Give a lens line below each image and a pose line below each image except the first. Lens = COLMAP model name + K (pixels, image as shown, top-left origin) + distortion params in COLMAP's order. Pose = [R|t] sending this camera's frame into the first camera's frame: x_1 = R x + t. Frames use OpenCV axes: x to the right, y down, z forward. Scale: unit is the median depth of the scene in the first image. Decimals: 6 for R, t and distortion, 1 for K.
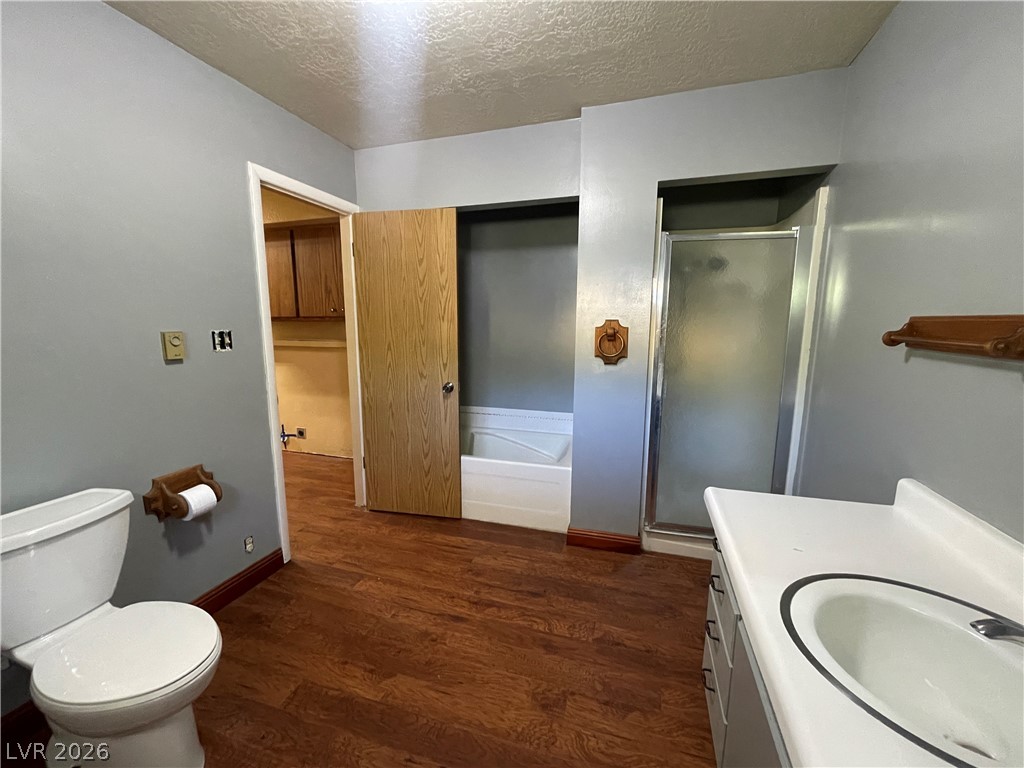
lens RADIAL K [[415.2, 0, 513.8], [0, 415.2, 386.7], [0, 0, 1]] dist [-0.000849, -0.000436]
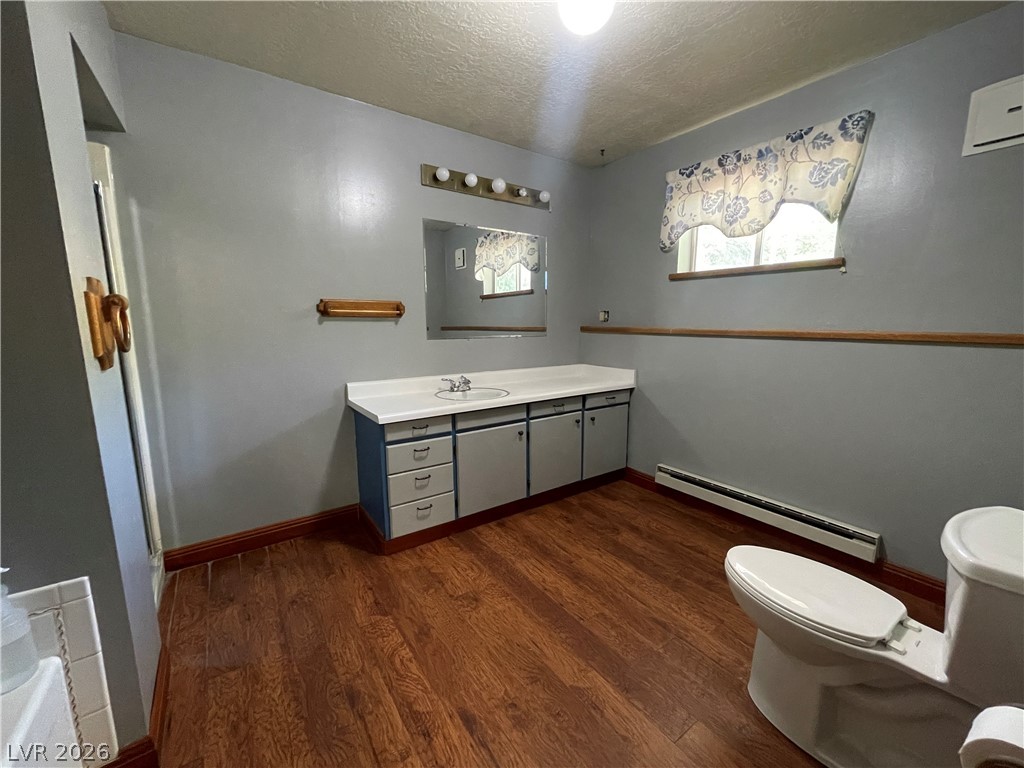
lens RADIAL K [[415.2, 0, 512.1], [0, 415.2, 384.3], [0, 0, 1]] dist [-0.000849, -0.000436]
pose [[-0.792098, -0.095050, 0.602949, -0.544756], [0.095896, 0.956157, 0.276709, -0.154709], [-0.602815, 0.277001, -0.748255, 1.290989]]
